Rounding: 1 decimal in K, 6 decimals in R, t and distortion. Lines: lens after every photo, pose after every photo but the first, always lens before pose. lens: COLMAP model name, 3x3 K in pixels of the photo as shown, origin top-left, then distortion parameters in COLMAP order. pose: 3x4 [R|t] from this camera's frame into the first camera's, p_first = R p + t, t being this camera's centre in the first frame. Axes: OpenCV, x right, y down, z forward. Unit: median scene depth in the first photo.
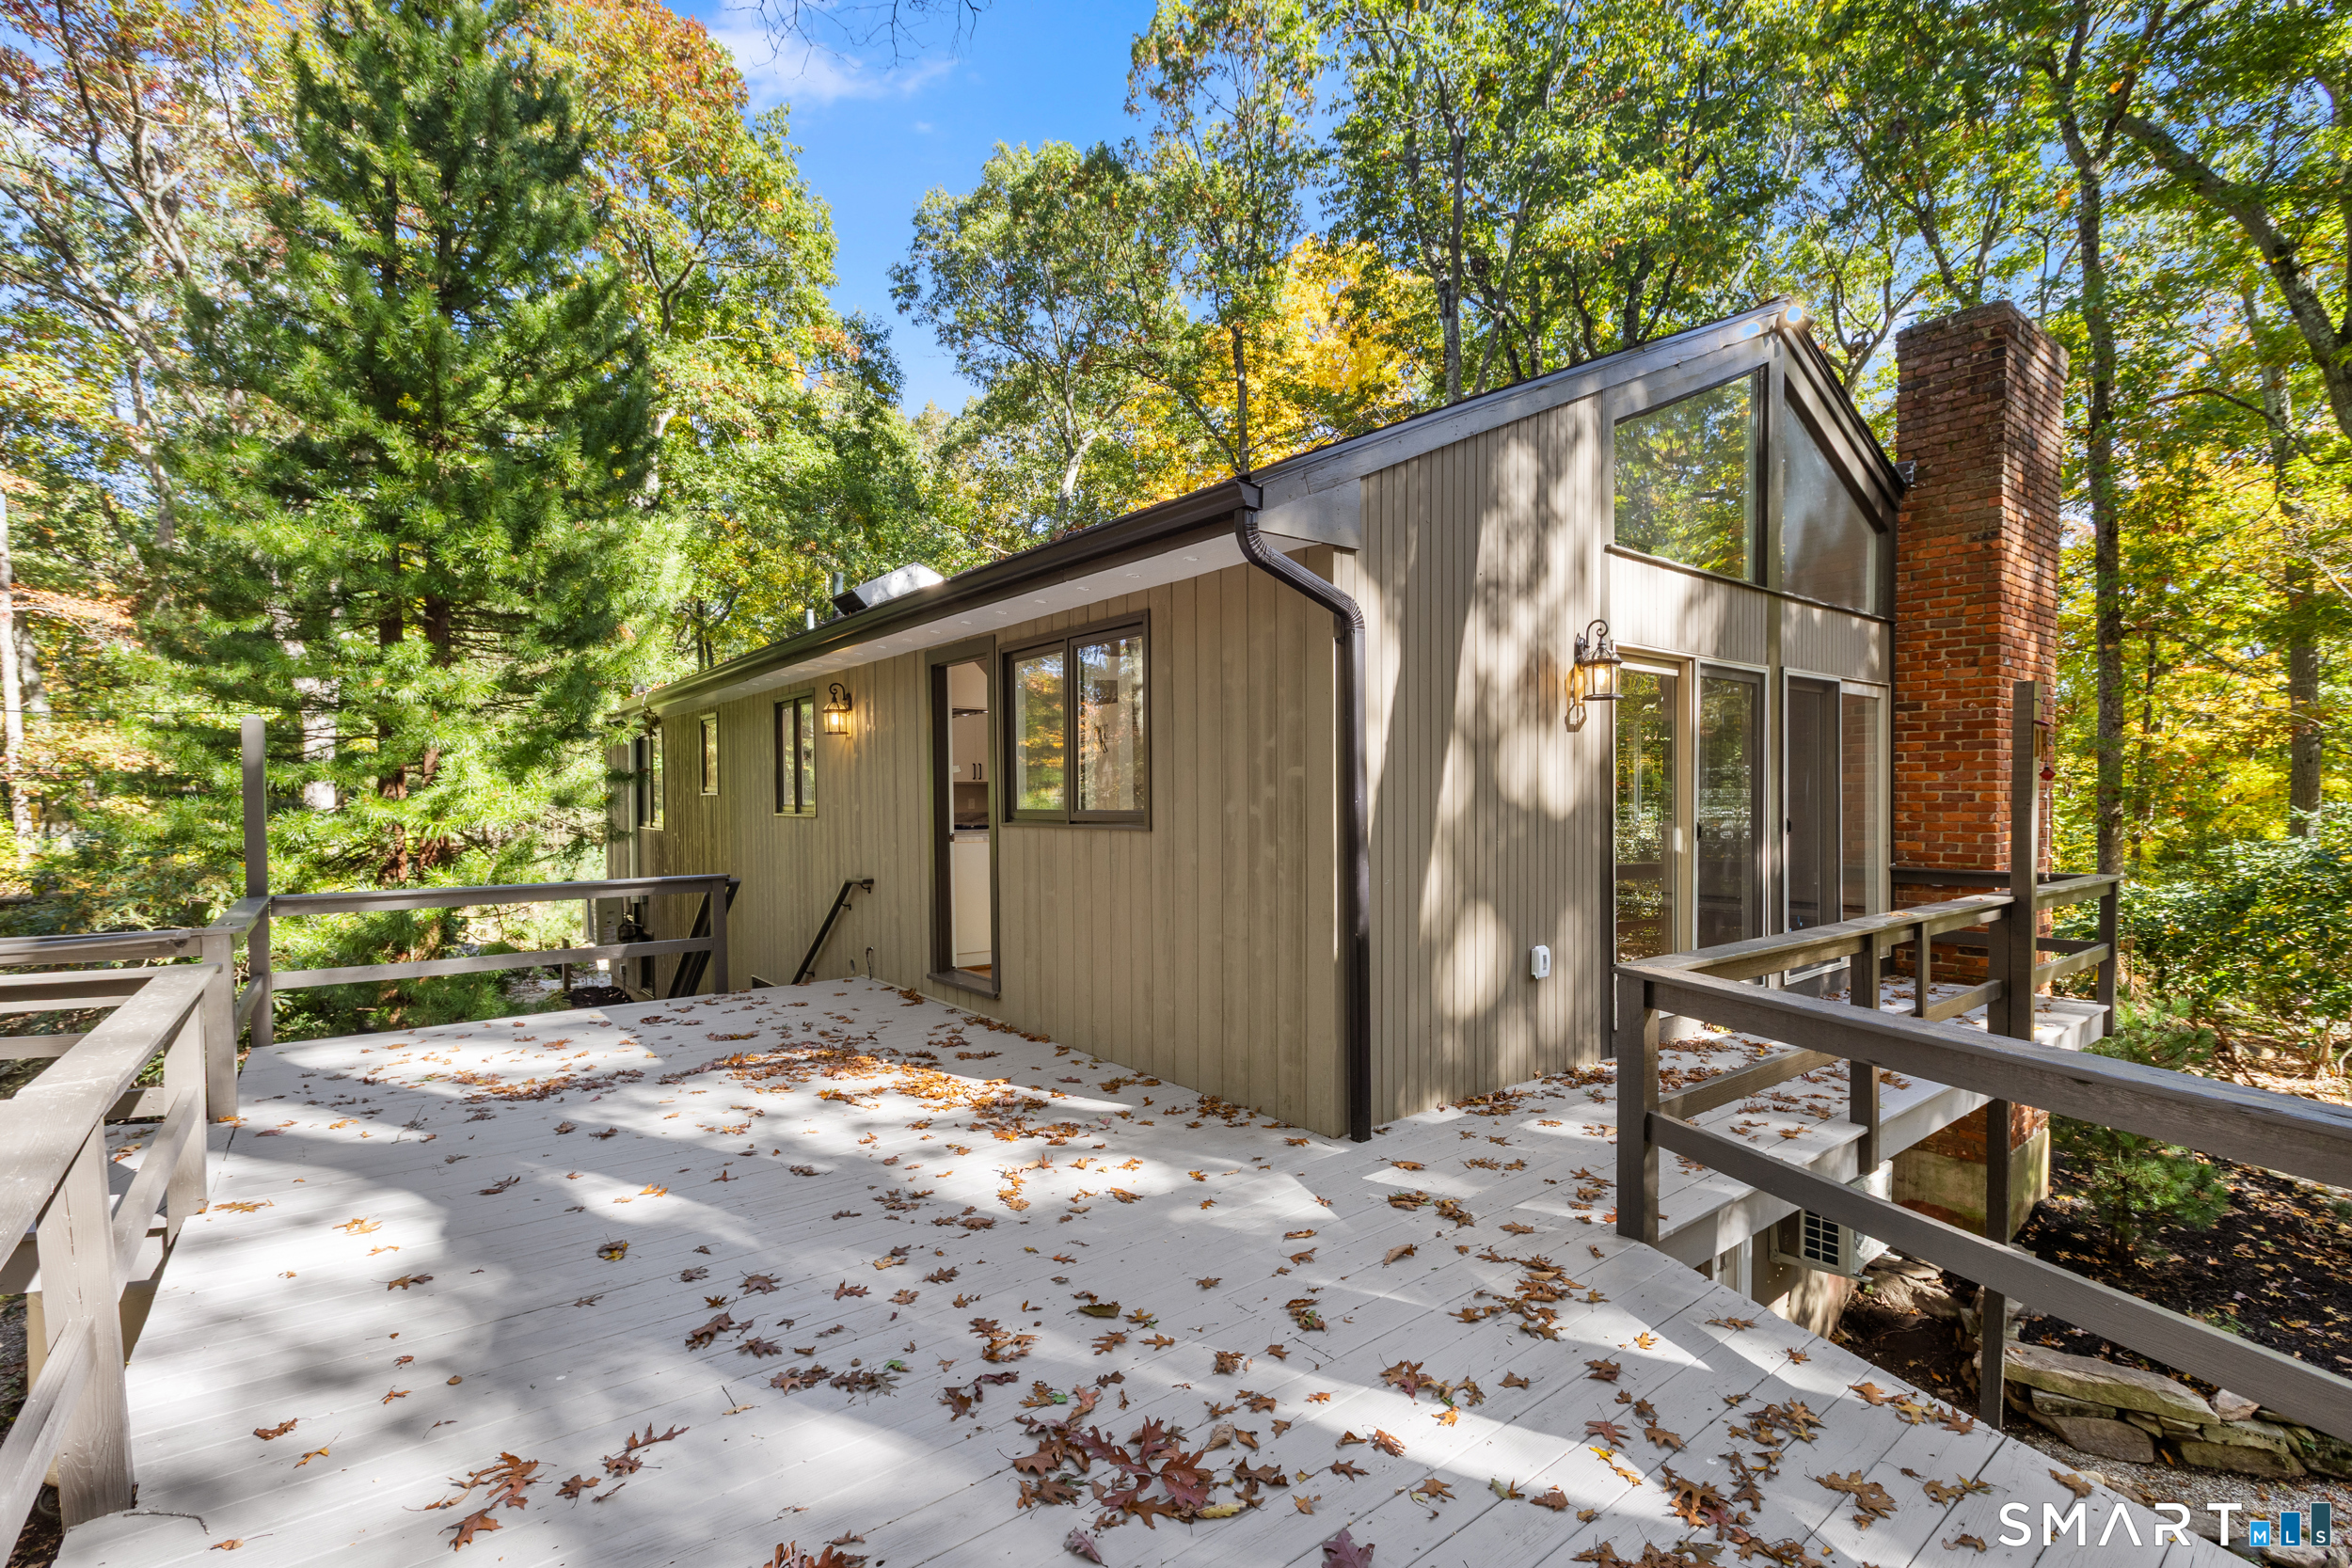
lens RADIAL K [[1054.9, 0, 1178.1], [0, 1054.9, 792.8], [0, 0, 1]] dist [0.002314, -0.000040]
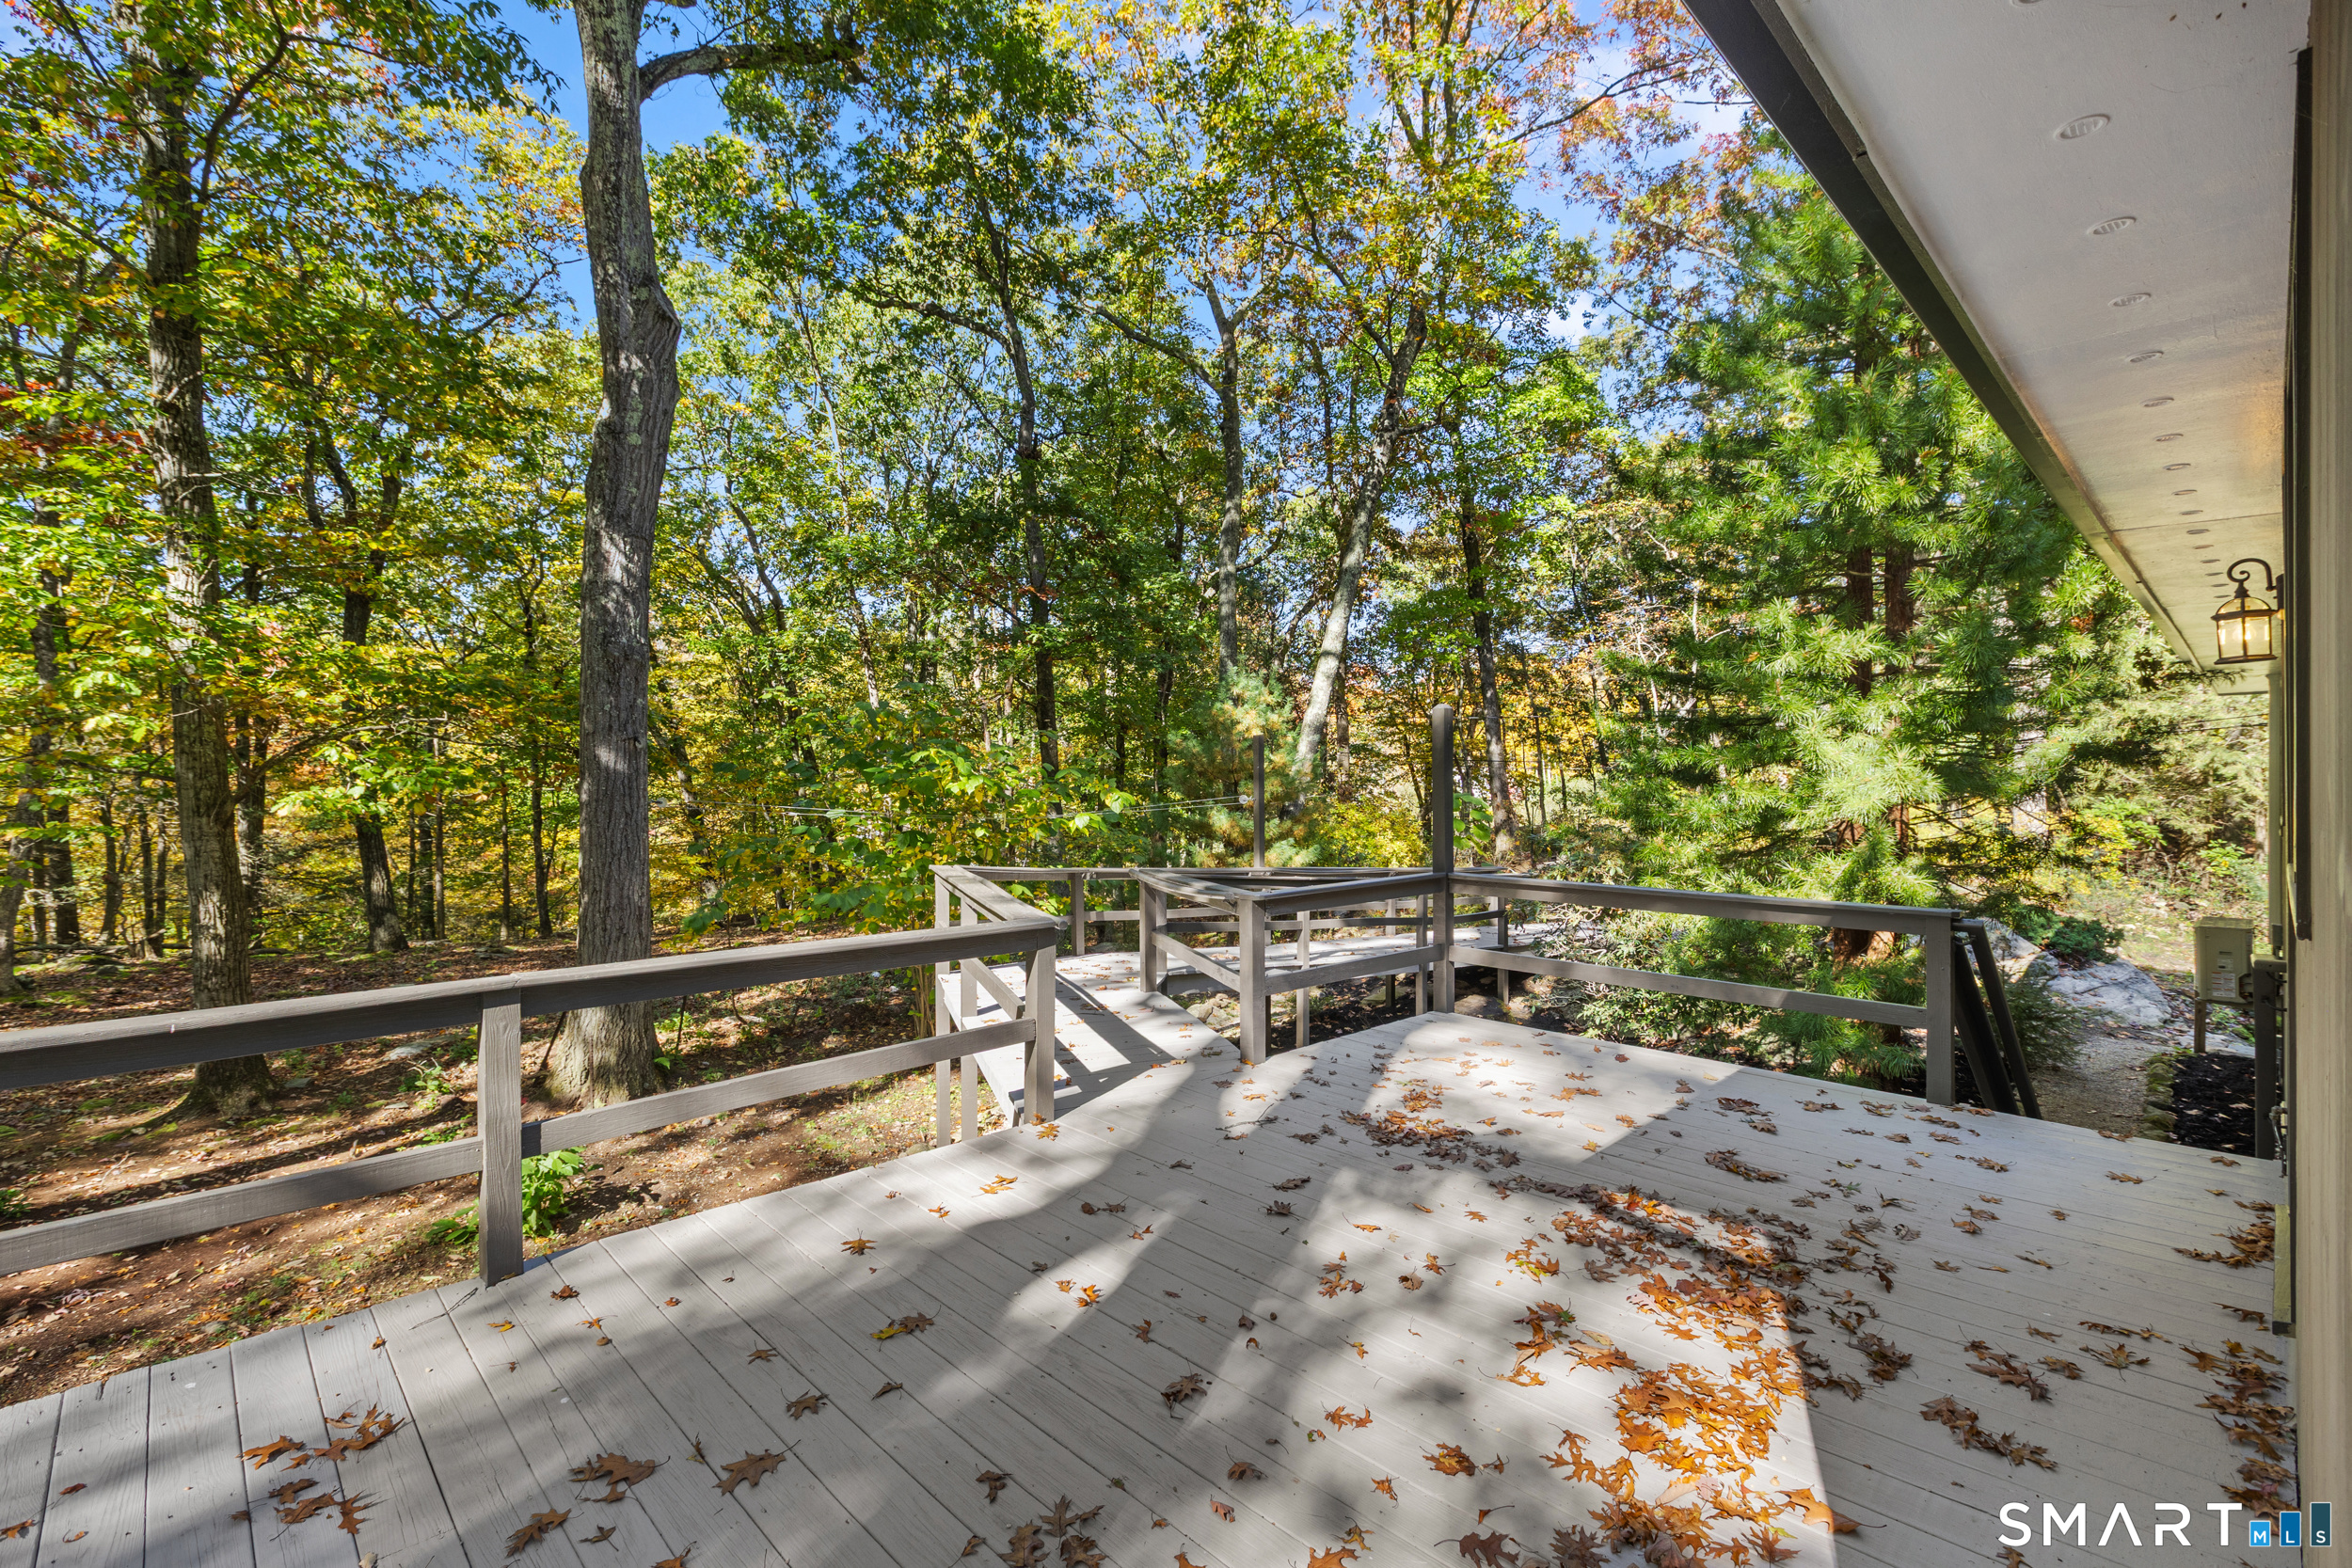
lens RADIAL K [[1054.9, 0, 1167.1], [0, 1054.9, 782.1], [0, 0, 1]] dist [0.002314, -0.000040]
pose [[0.090896, 0.005784, -0.995844, 0.215504], [-0.000382, 0.999983, 0.005773, 0.000684], [0.995860, -0.000144, 0.090897, 0.791778]]
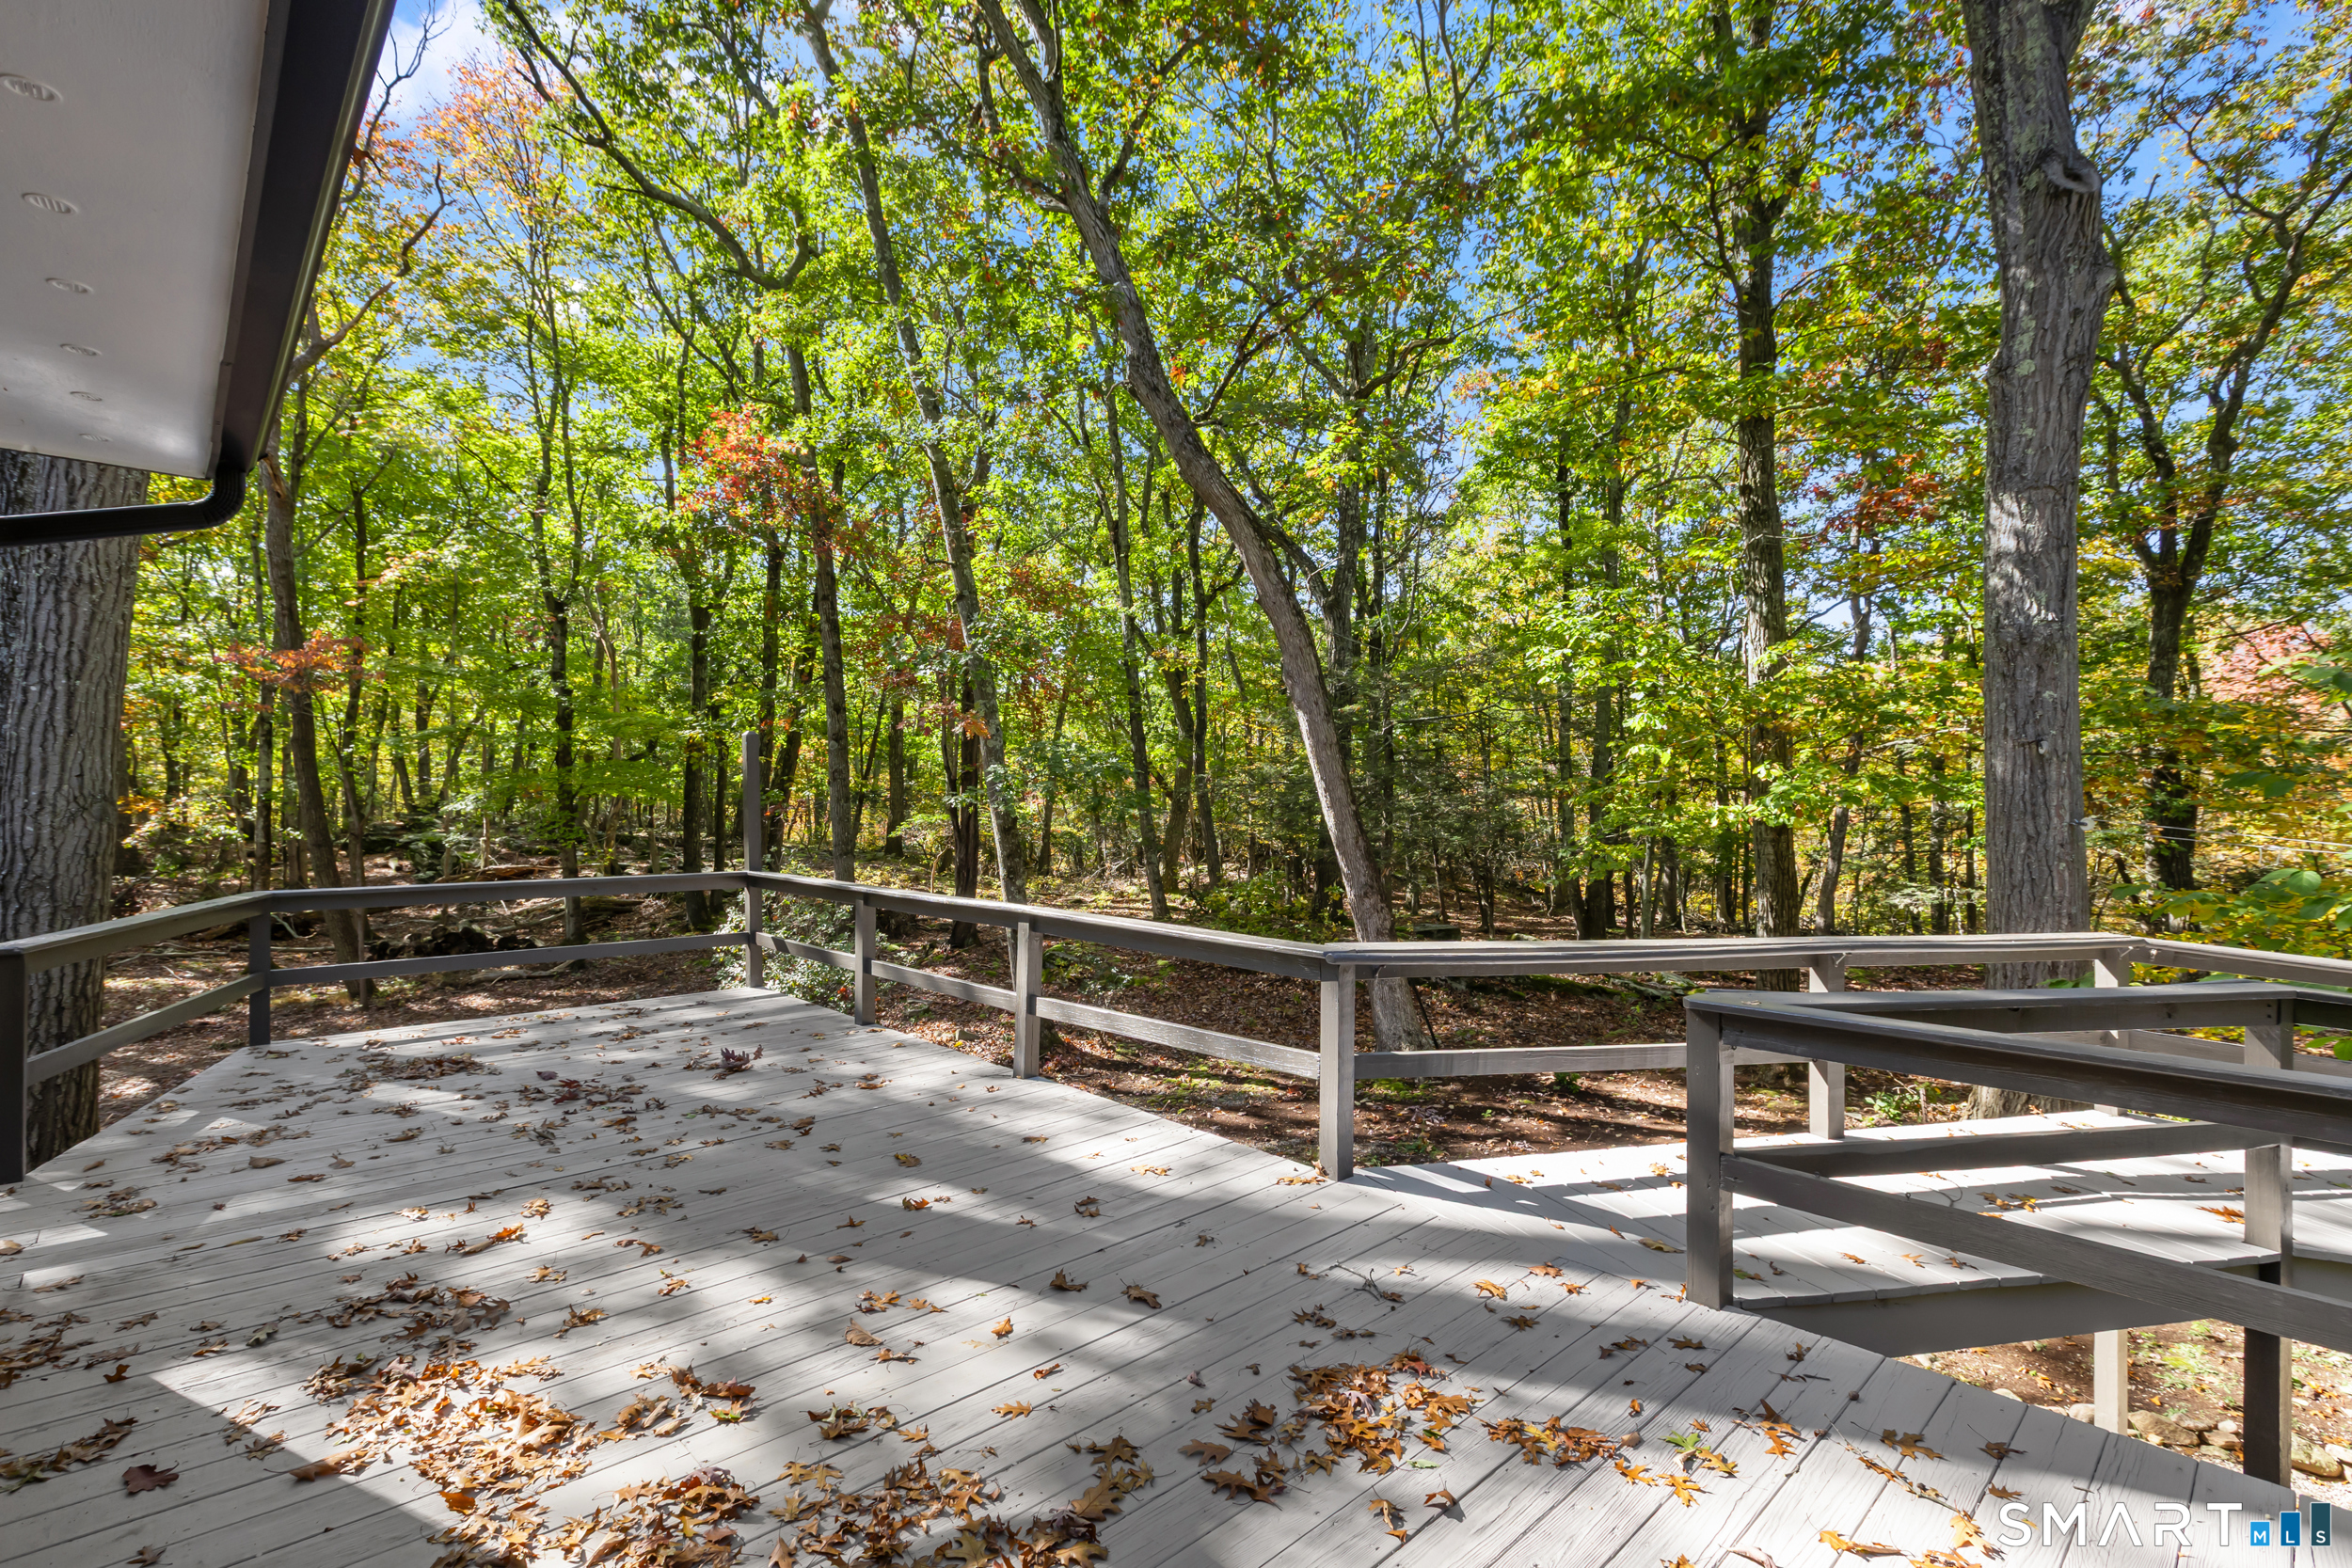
lens RADIAL K [[1054.9, 0, 1167.6], [0, 1054.9, 789.3], [0, 0, 1]] dist [0.002314, -0.000040]
pose [[-0.996459, 0.001289, -0.084070, -0.517615], [0.001845, 0.999977, -0.006535, 0.001481], [0.084060, -0.006667, -0.996438, 1.596716]]
